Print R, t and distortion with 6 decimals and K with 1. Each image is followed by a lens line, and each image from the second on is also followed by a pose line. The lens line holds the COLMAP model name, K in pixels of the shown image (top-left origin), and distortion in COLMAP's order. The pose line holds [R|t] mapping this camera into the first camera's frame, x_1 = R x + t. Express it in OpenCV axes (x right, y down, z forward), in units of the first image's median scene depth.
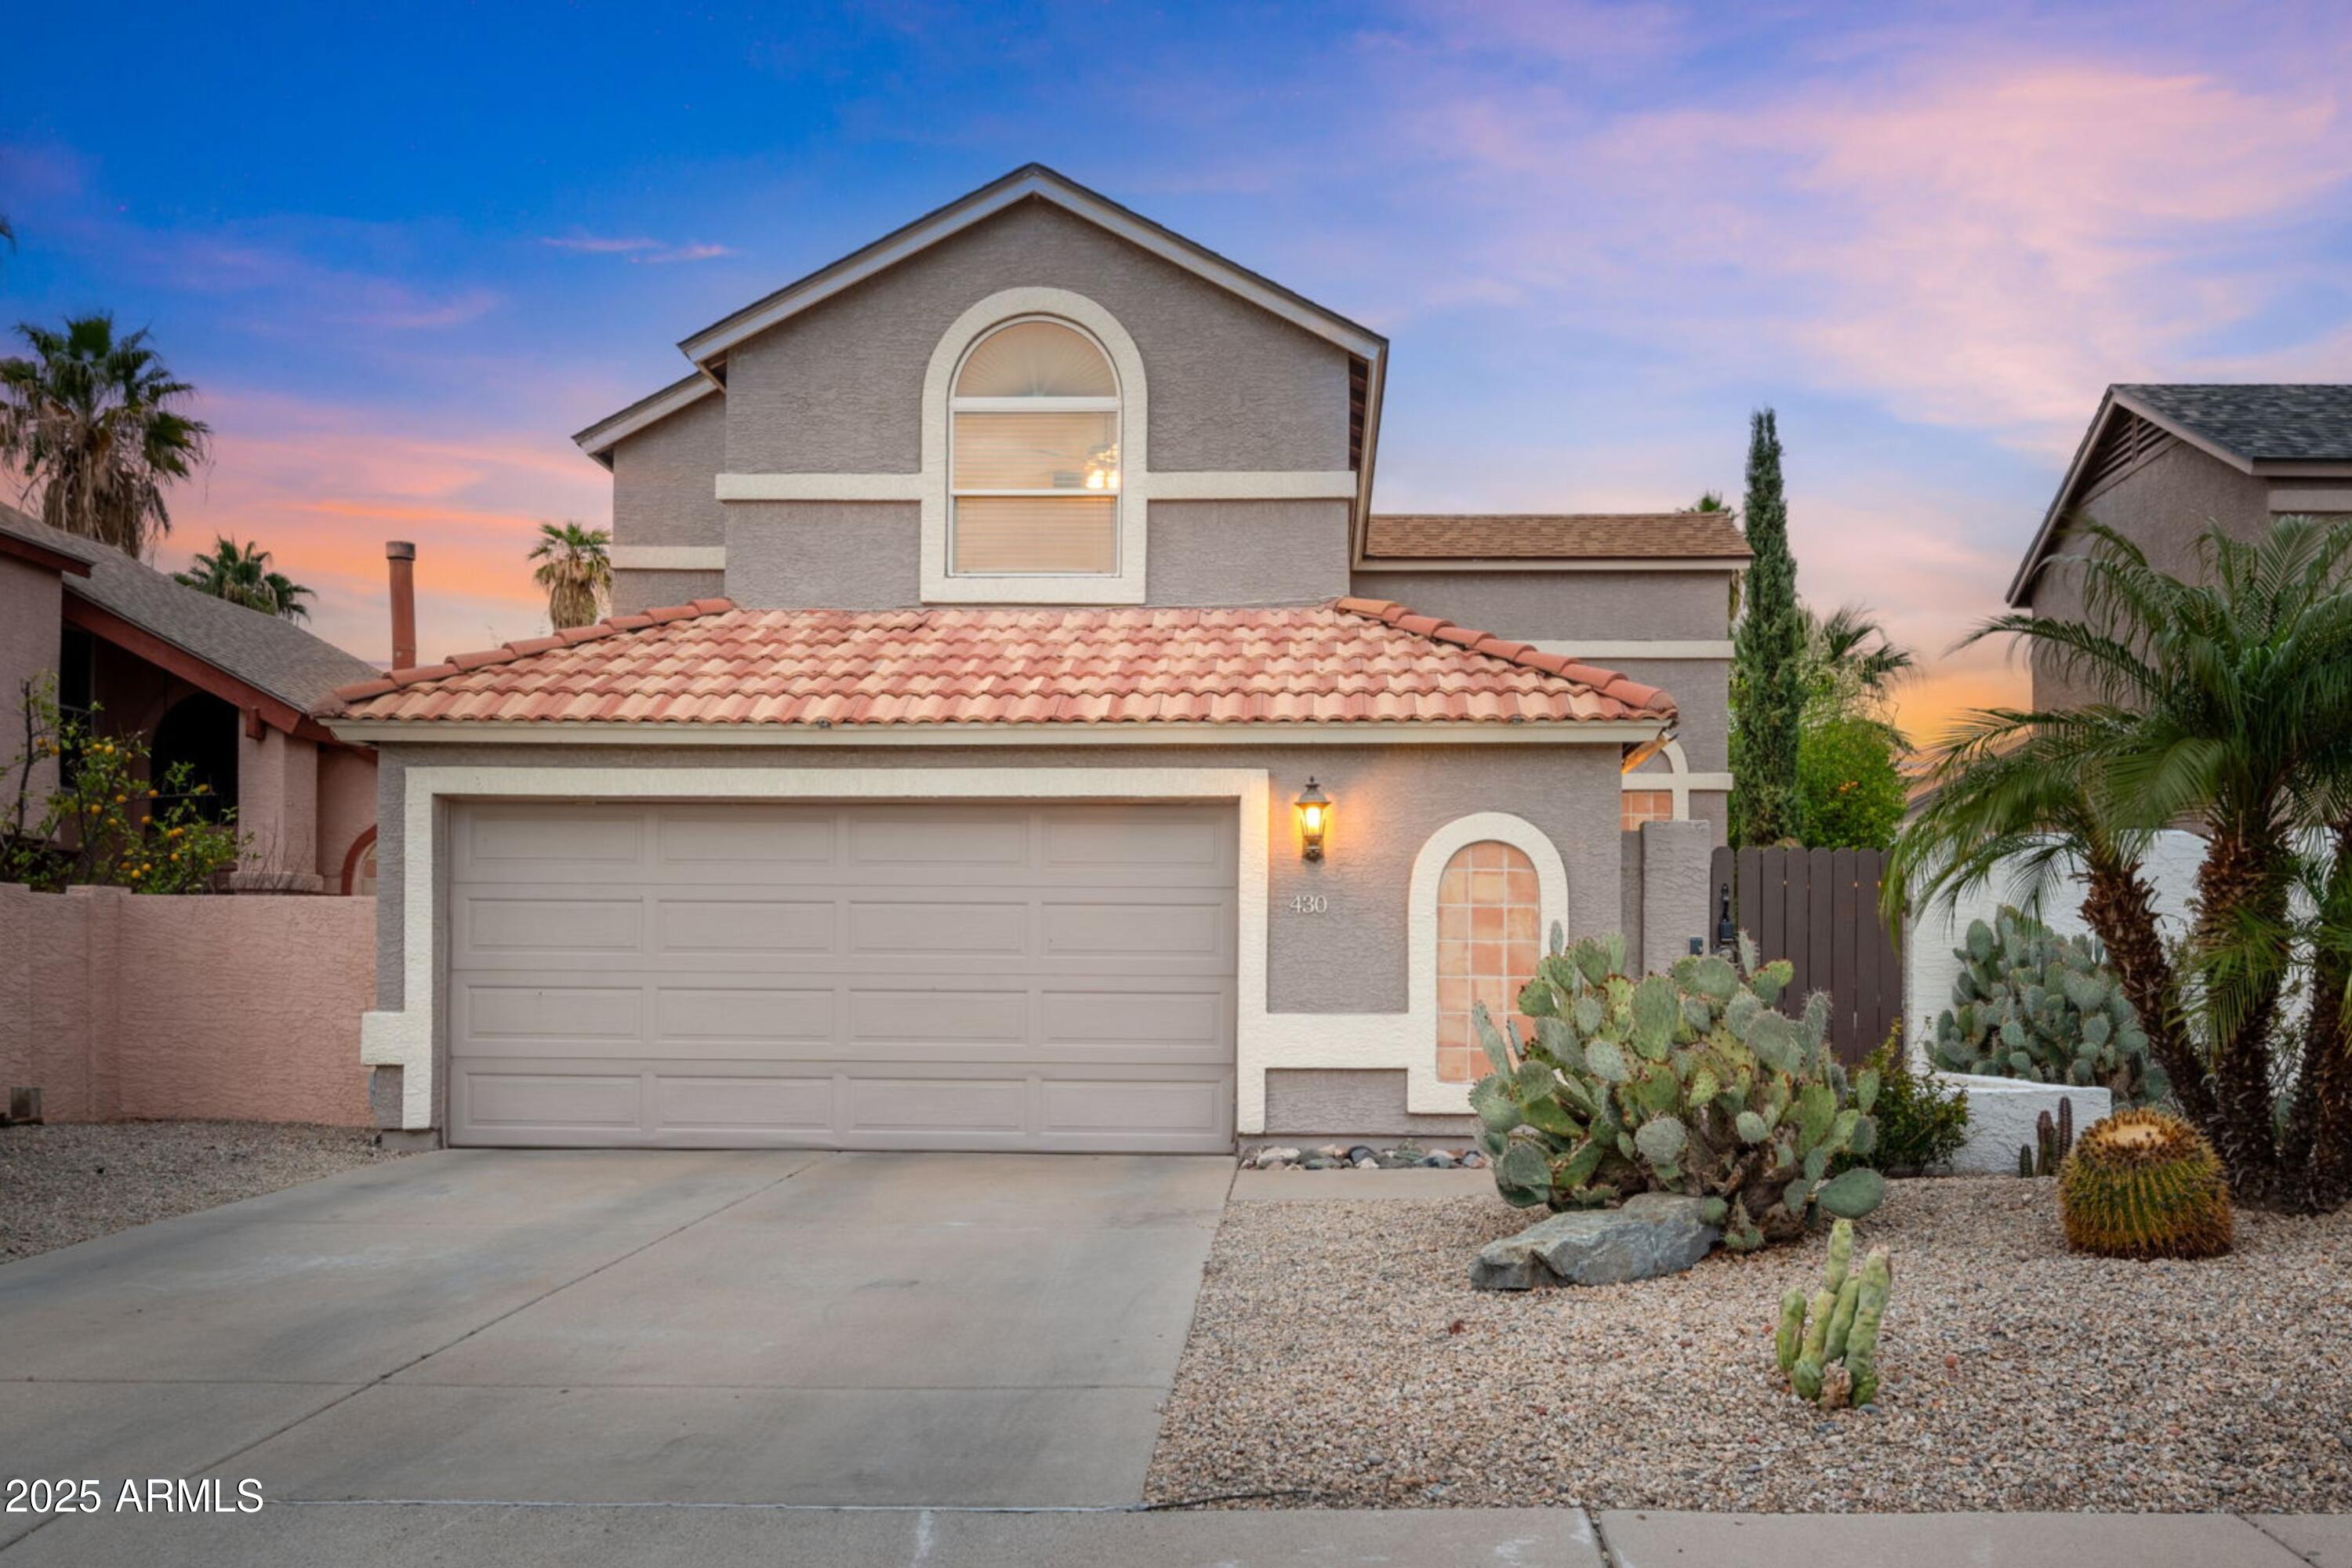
lens RADIAL K [[1883.9, 0, 1264.6], [0, 1883.9, 981.9], [0, 0, 1]] dist [-0.006730, -0.003108]
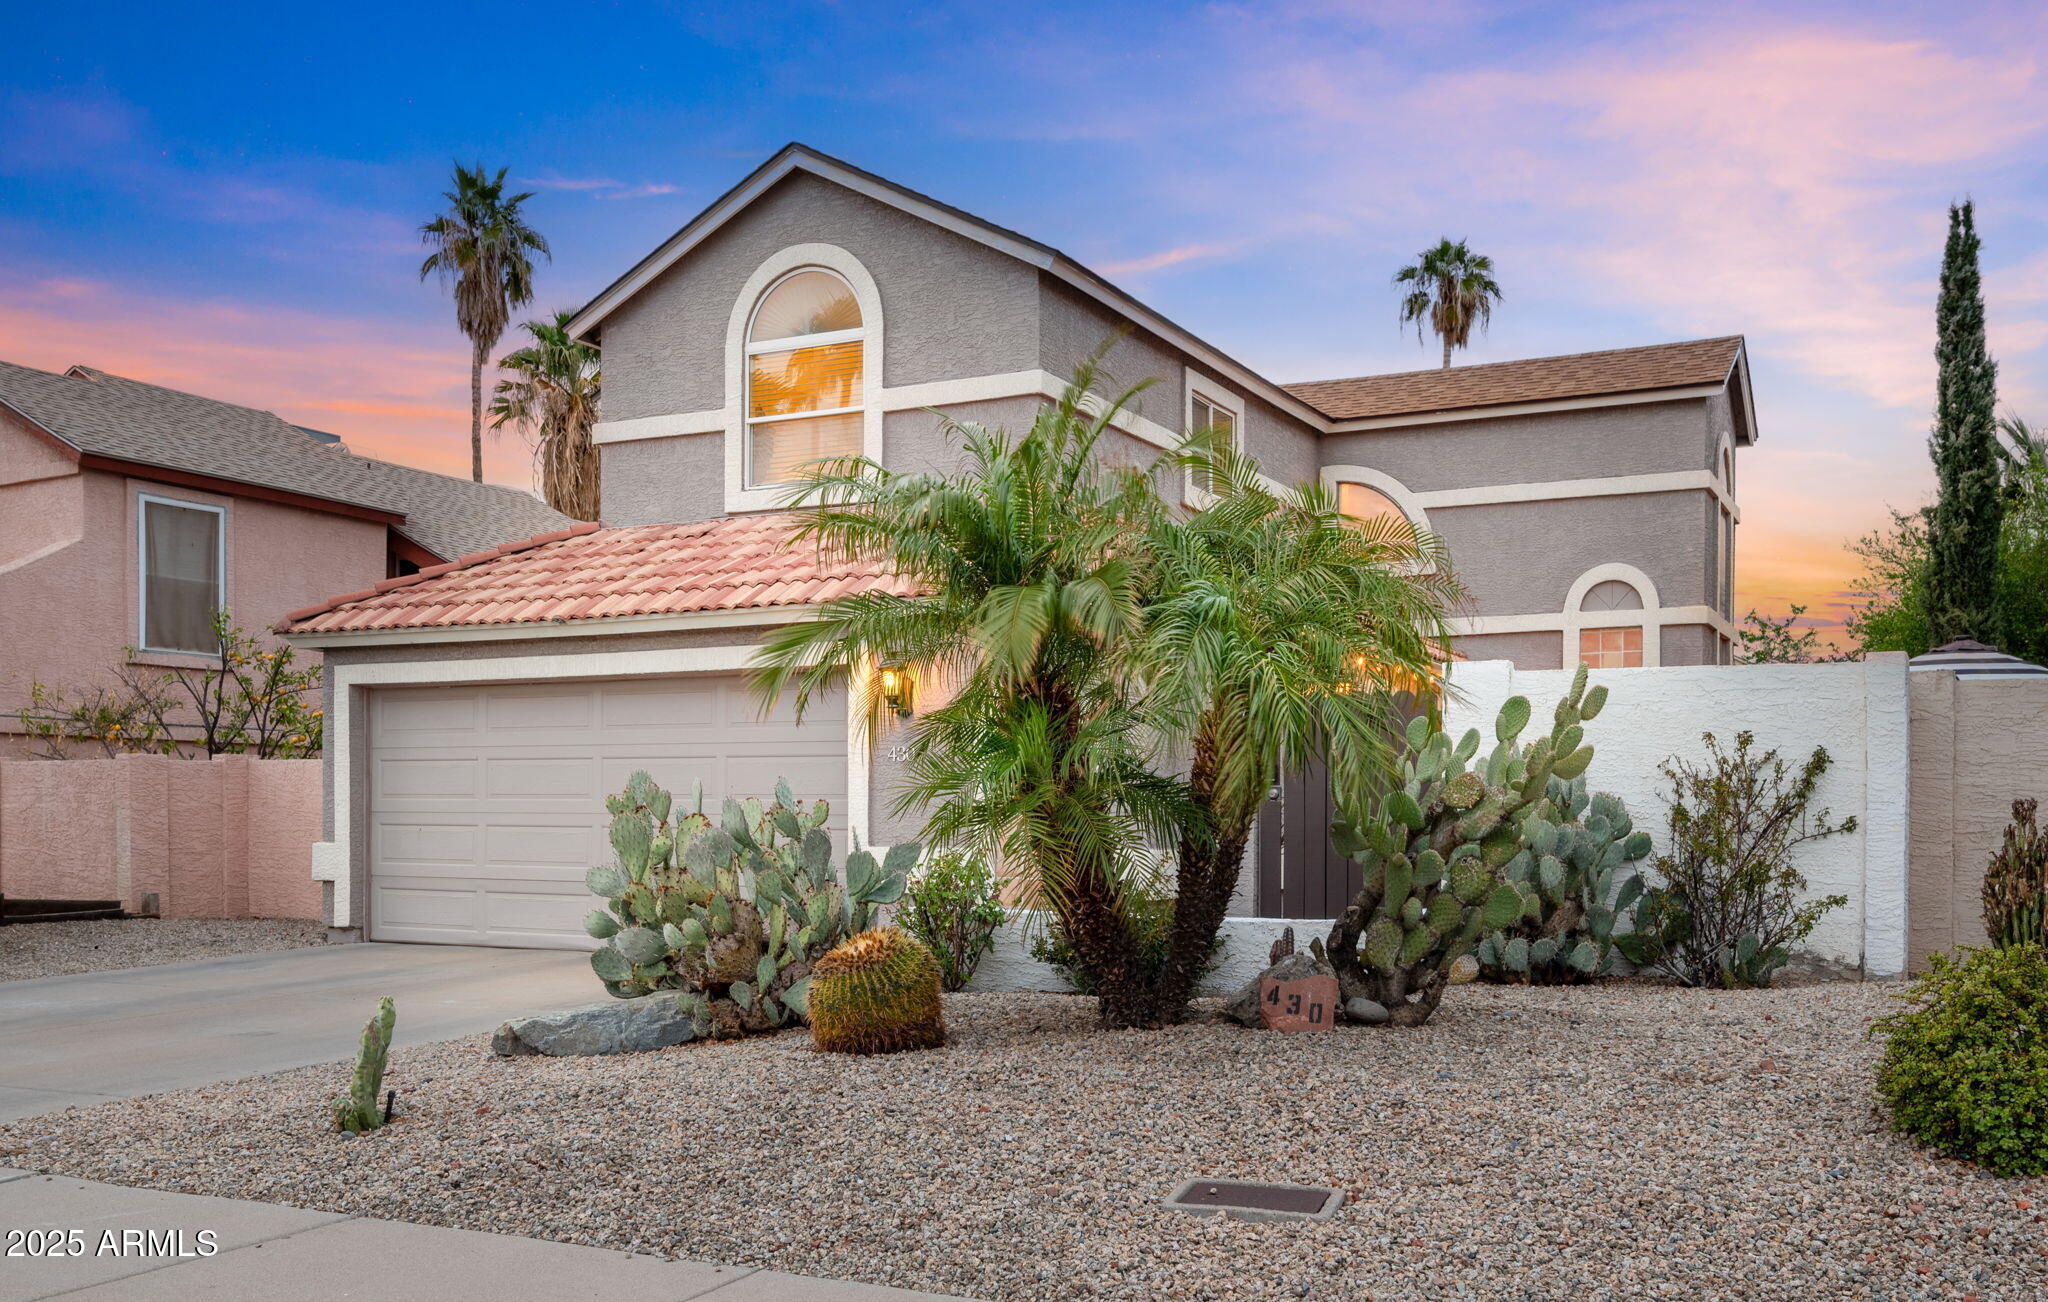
lens RADIAL K [[1783.5, 0, 1020.4], [0, 1783.5, 843.0], [0, 0, 1]] dist [-0.000832, -0.008339]
pose [[0.907772, 0.003830, -0.419447, 0.548103], [0.001105, 0.999933, 0.011522, 0.001726], [0.419463, -0.010923, 0.907707, 0.019280]]
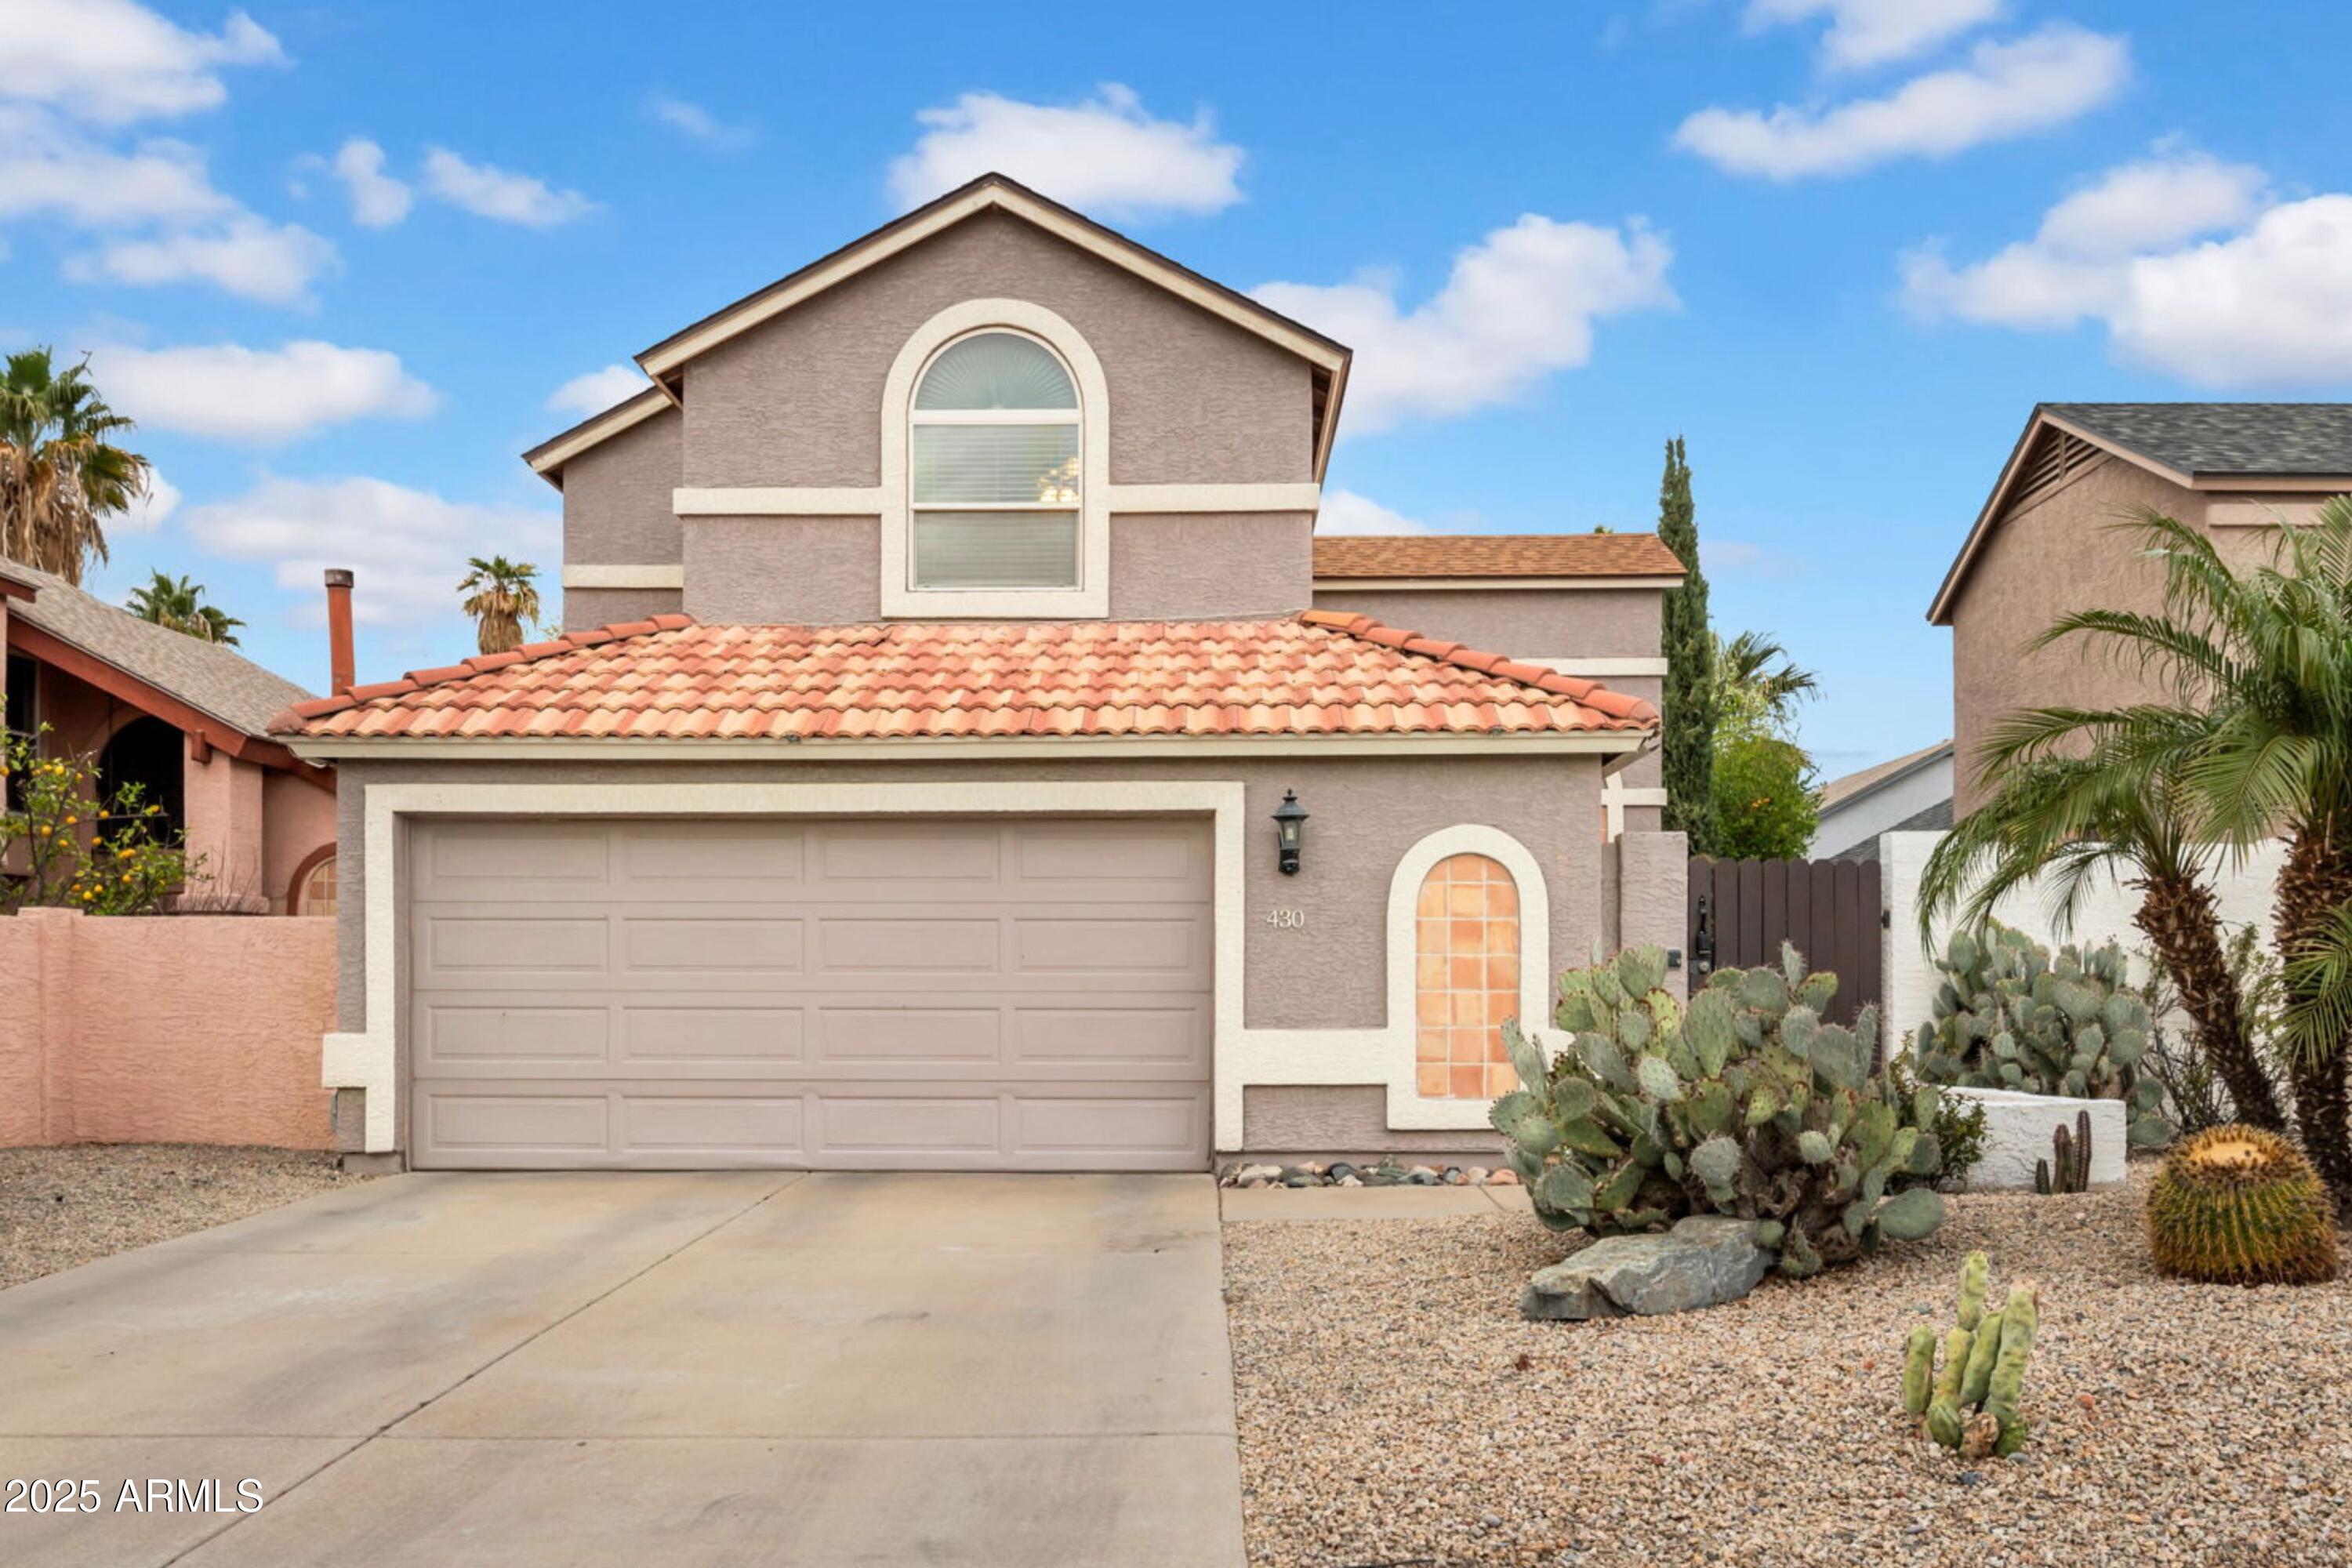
lens RADIAL K [[1804.9, 0, 1180.3], [0, 1804.9, 1004.5], [0, 0, 1]] dist [-0.001890, -0.011825]
pose [[0.999932, -0.006215, 0.009848, -0.040555], [0.006176, 0.999973, 0.004010, -0.000328], [-0.009873, -0.003948, 0.999943, 0.052522]]
